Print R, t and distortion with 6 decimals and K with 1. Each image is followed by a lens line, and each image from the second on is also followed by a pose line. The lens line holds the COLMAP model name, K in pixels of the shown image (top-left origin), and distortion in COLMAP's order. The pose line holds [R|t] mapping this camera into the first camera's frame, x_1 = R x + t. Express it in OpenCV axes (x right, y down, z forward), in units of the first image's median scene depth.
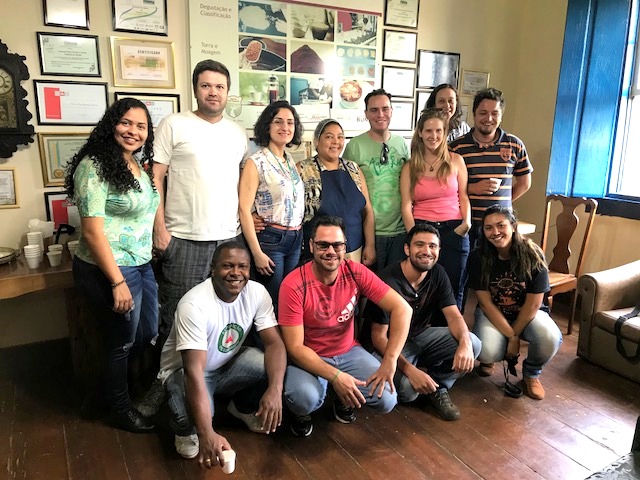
lens RADIAL K [[508.0, 0, 320.0], [0, 508.0, 240.0], [0, 0, 1]] dist [-0.005678, 0.009115]
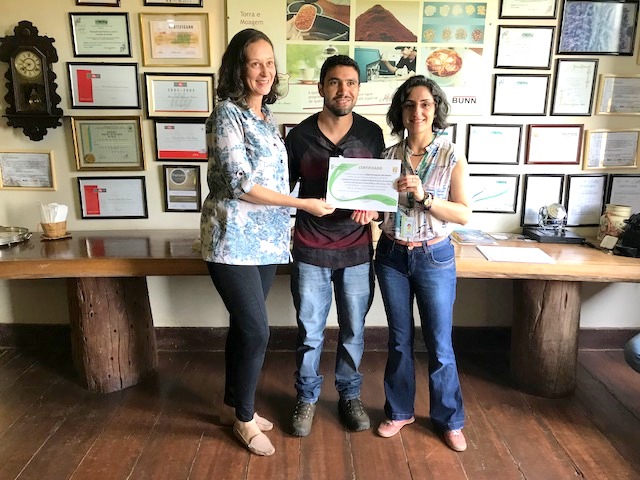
lens RADIAL K [[522.4, 0, 320.5], [0, 522.4, 237.9], [0, 0, 1]] dist [0.004673, 0.000901]
pose [[0.890086, 0.107054, -0.443043, 0.294595], [-0.099771, 0.994214, 0.039791, -0.053738], [0.444740, 0.008785, 0.895617, 0.253479]]
